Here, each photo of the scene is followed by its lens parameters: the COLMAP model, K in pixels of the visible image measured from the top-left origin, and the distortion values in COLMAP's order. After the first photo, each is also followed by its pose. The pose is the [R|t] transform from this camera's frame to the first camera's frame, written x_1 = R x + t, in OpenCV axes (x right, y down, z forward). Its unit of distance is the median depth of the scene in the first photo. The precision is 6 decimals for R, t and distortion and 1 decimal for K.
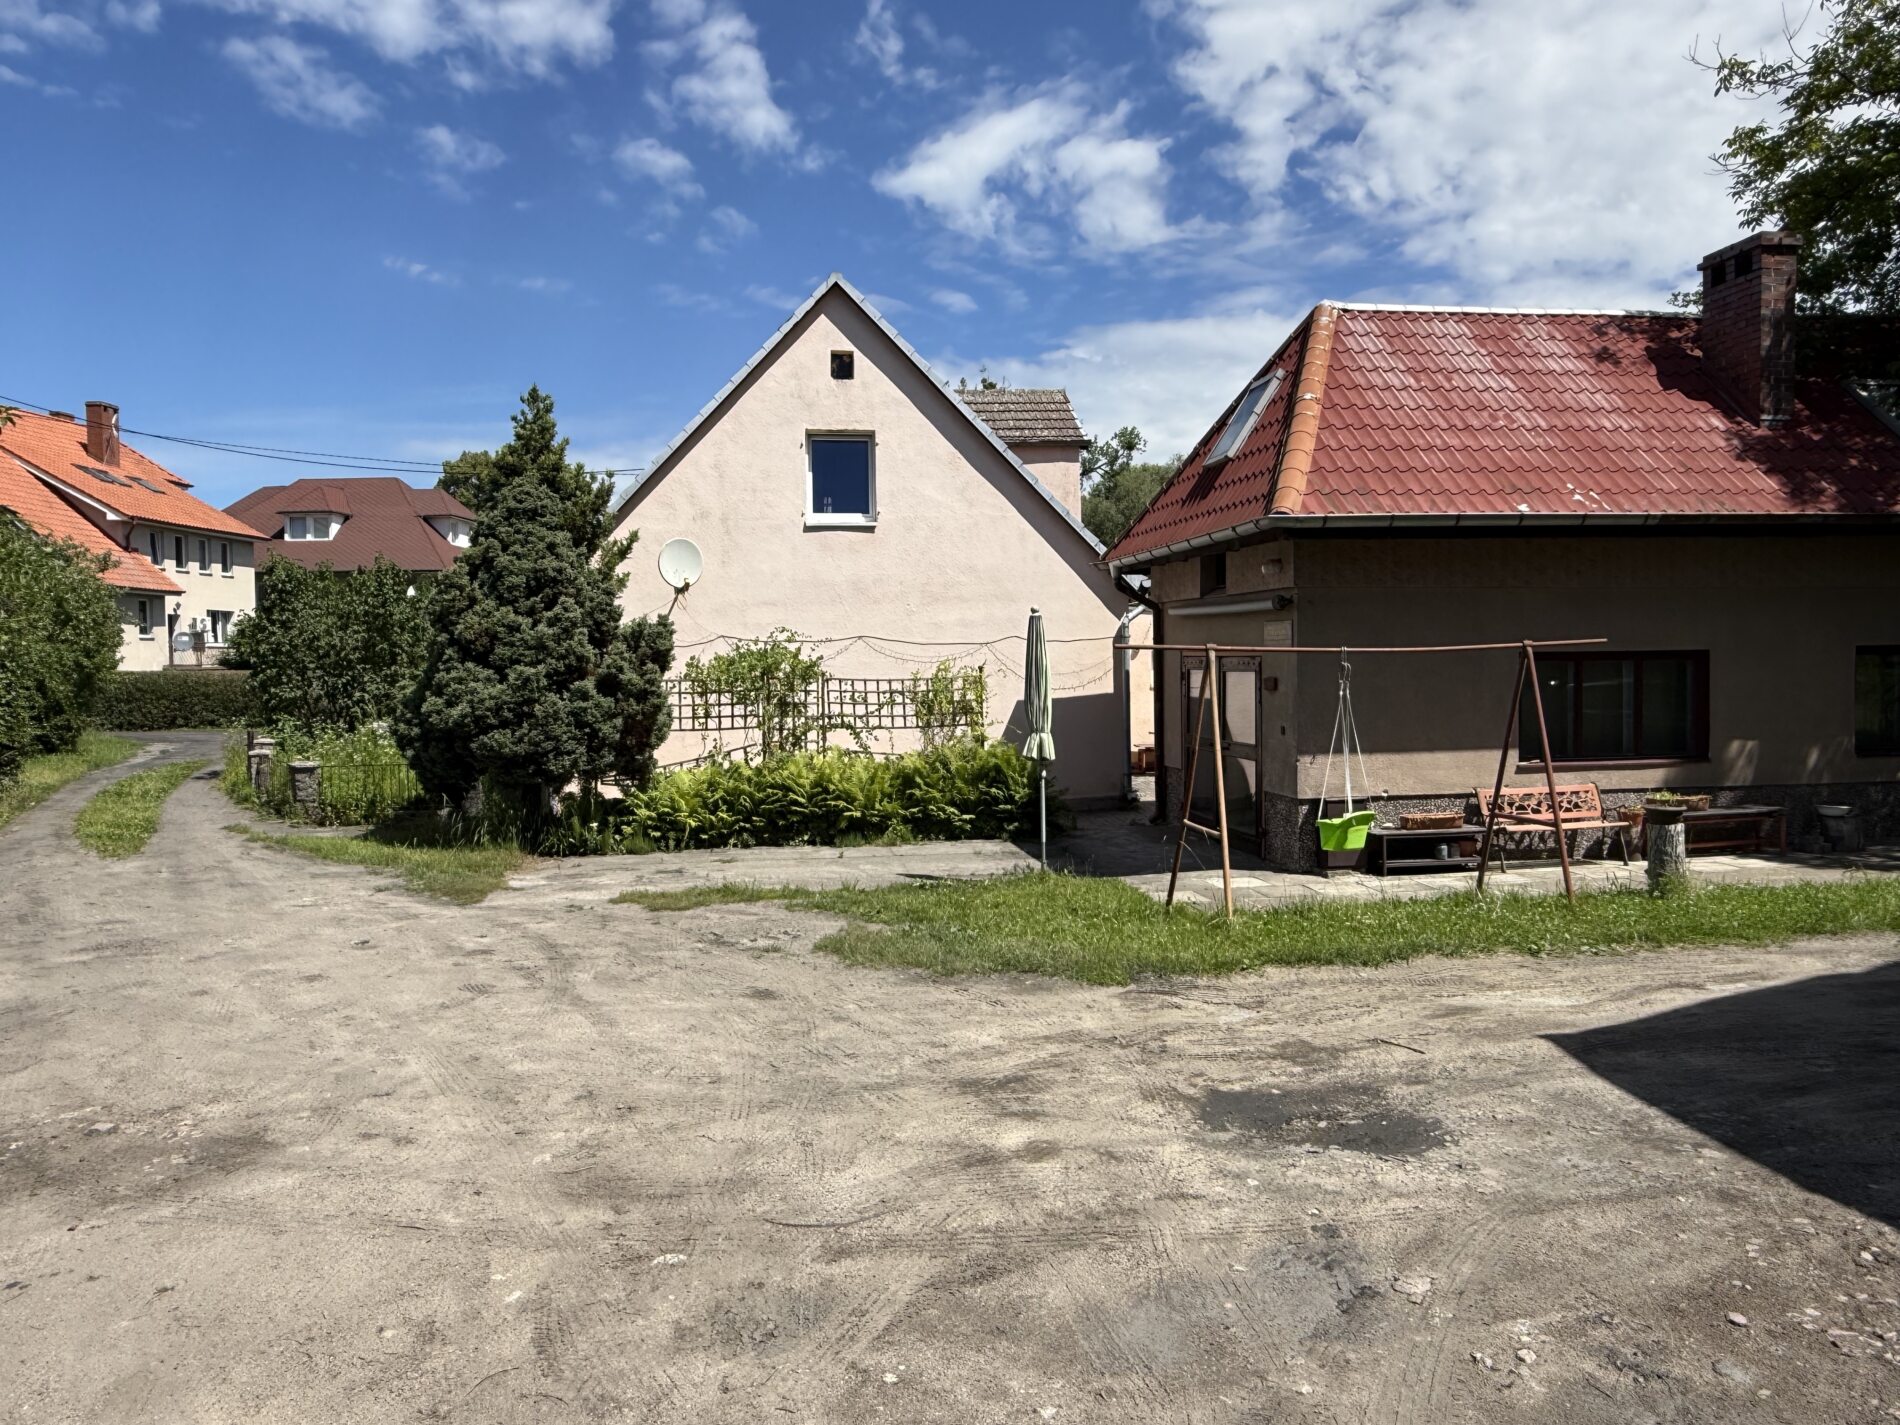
lens RADIAL K [[1288.2, 0, 950.0], [0, 1288.2, 712.5], [0, 0, 1]] dist [-0.009950, -0.000962]
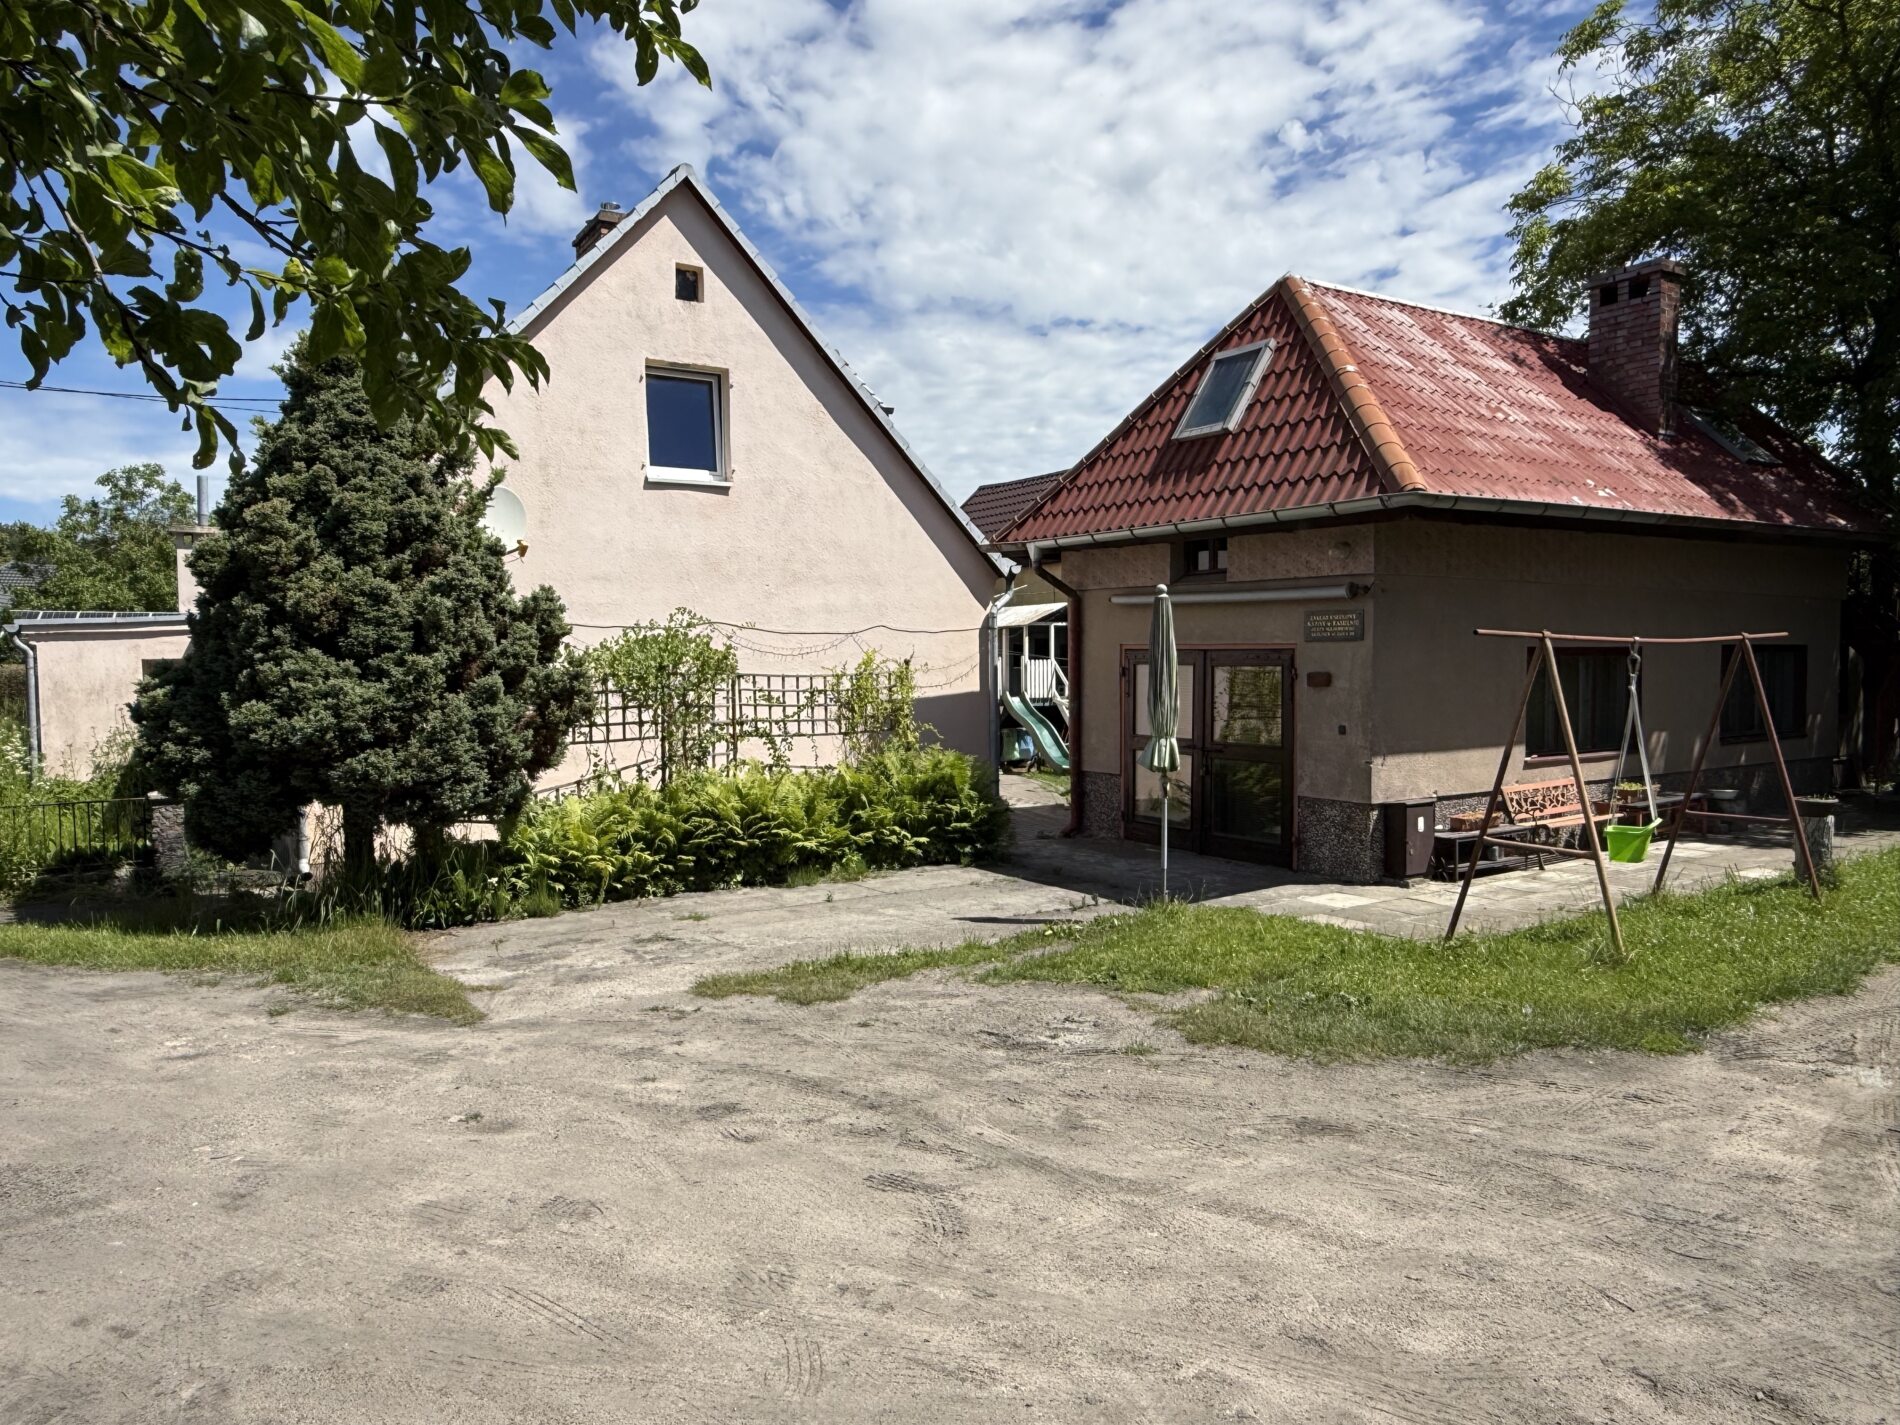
lens RADIAL K [[1289.3, 0, 950.0], [0, 1289.3, 712.5], [0, 0, 1]] dist [0.004034, -0.001088]
pose [[0.908315, -0.011473, 0.418130, -0.336348], [0.010880, 0.999934, 0.003803, -0.004676], [-0.418146, 0.001095, 0.908379, 0.248351]]
